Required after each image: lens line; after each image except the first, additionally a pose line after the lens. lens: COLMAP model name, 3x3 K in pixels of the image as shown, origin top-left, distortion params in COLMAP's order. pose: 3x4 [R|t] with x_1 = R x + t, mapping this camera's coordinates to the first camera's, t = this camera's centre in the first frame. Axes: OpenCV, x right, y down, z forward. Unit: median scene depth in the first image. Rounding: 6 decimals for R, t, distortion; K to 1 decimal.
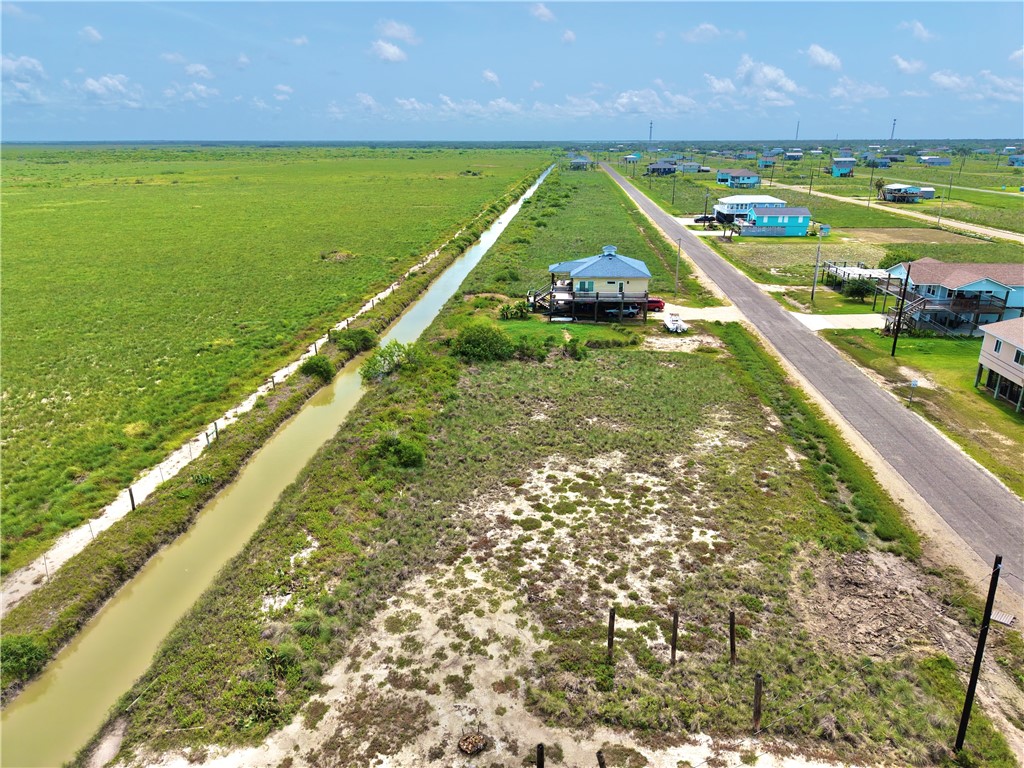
lens RADIAL K [[683.0, 0, 512.0], [0, 683.0, 384.0], [0, 0, 1]] dist [0.032578, -0.024539]
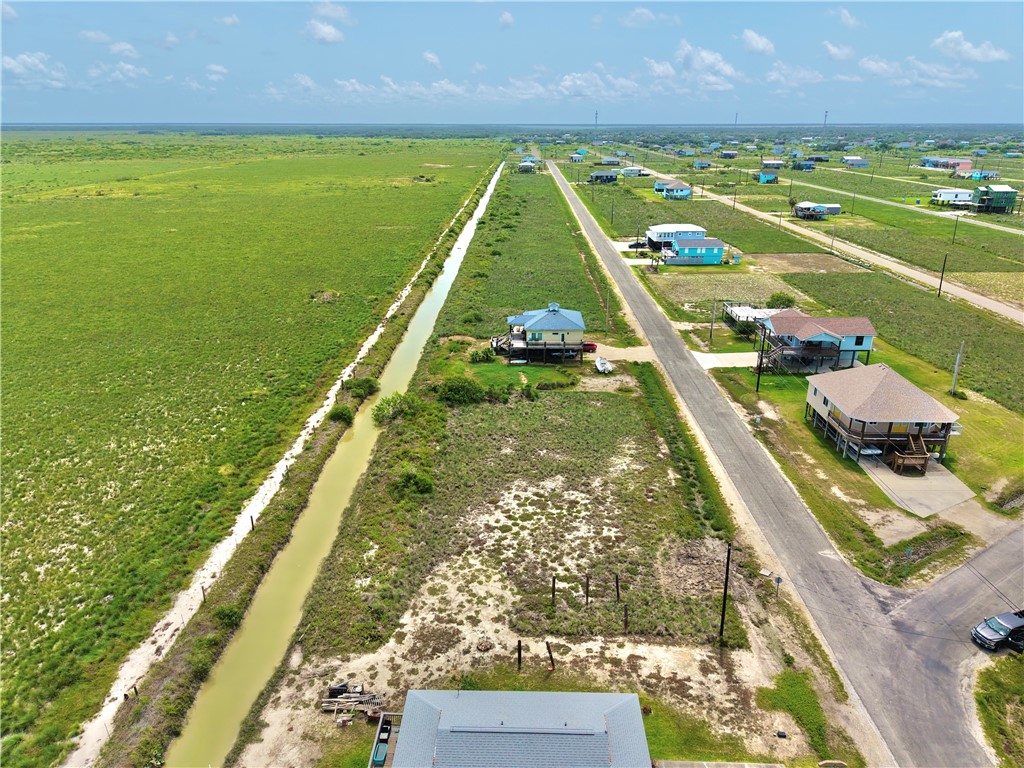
lens RADIAL K [[685.6, 0, 512.6], [0, 685.6, 368.4], [0, 0, 1]] dist [0.068491, -0.089054]
pose [[0.997308, -0.022249, 0.069872, -0.057300], [0.022281, 0.999752, 0.000315, -0.162633], [-0.069862, 0.001242, 0.997556, -0.585784]]
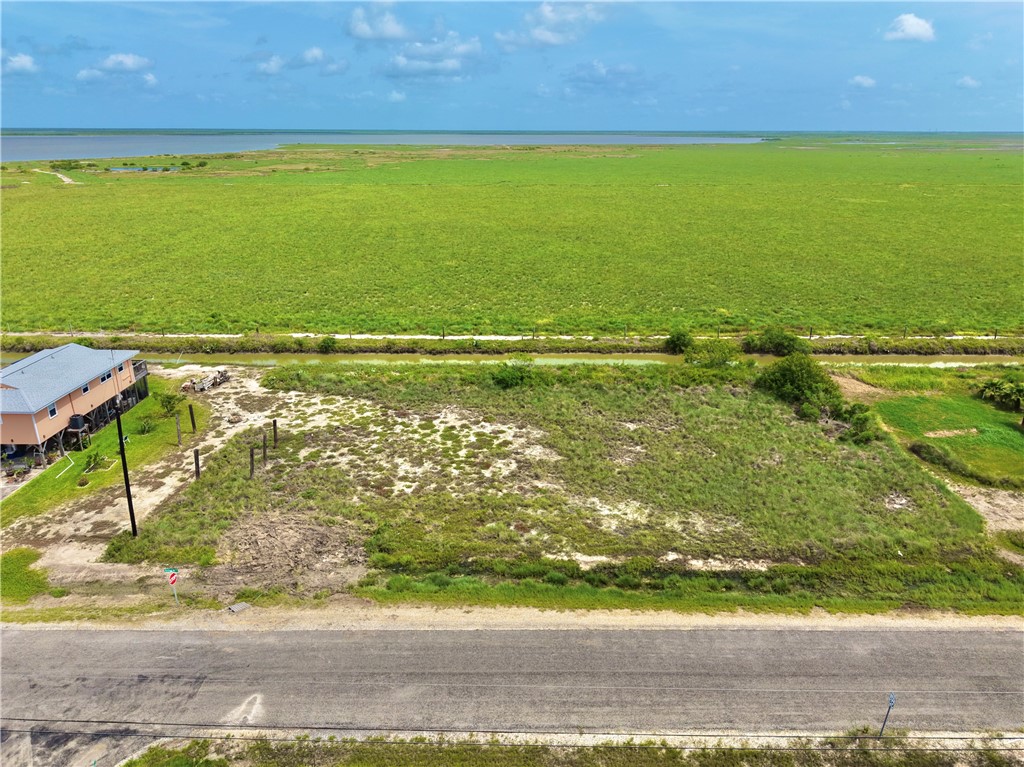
lens RADIAL K [[694.5, 0, 512.0], [0, 694.5, 383.5], [0, 0, 1]] dist [0.067703, -0.077178]
pose [[0.086115, 0.343366, -0.935245, 1.206867], [-0.338068, 0.893107, 0.296767, -0.313633], [0.937174, 0.290620, 0.192991, 0.801426]]
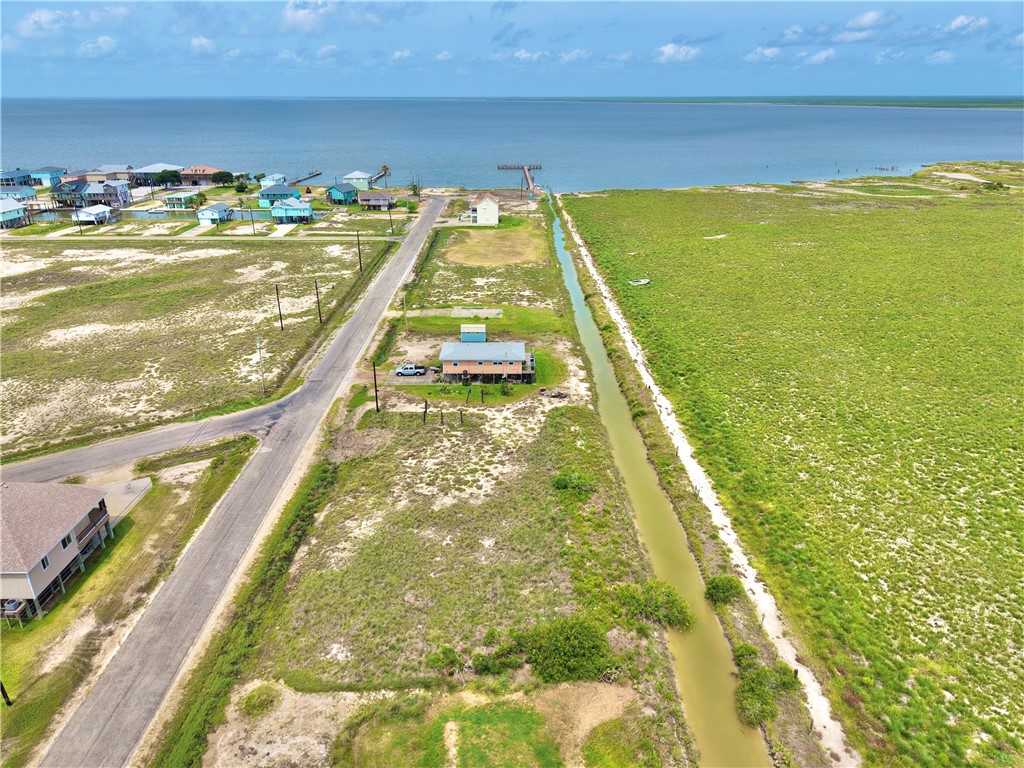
lens RADIAL K [[685.6, 0, 512.6], [0, 685.6, 368.4], [0, 0, 1]] dist [0.068491, -0.089054]
pose [[-0.995180, 0.039630, -0.089702, 0.125406], [-0.029421, 0.751920, 0.658598, -1.324480], [0.093549, 0.658062, -0.747129, 2.232767]]
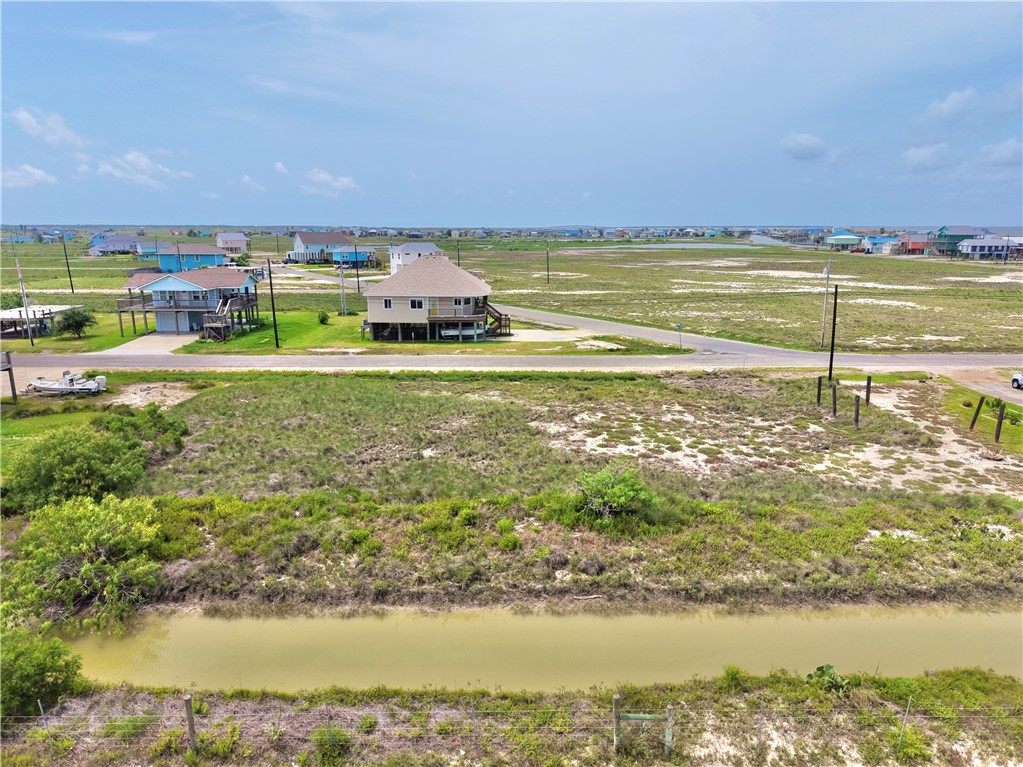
lens RADIAL K [[689.2, 0, 511.5], [0, 689.2, 383.5], [0, 0, 1]] dist [0.039492, -0.043804]
pose [[-0.099749, -0.219047, 0.970602, -0.825361], [0.334631, 0.911263, 0.240046, -0.203155], [-0.937055, 0.348738, -0.017598, 1.155976]]
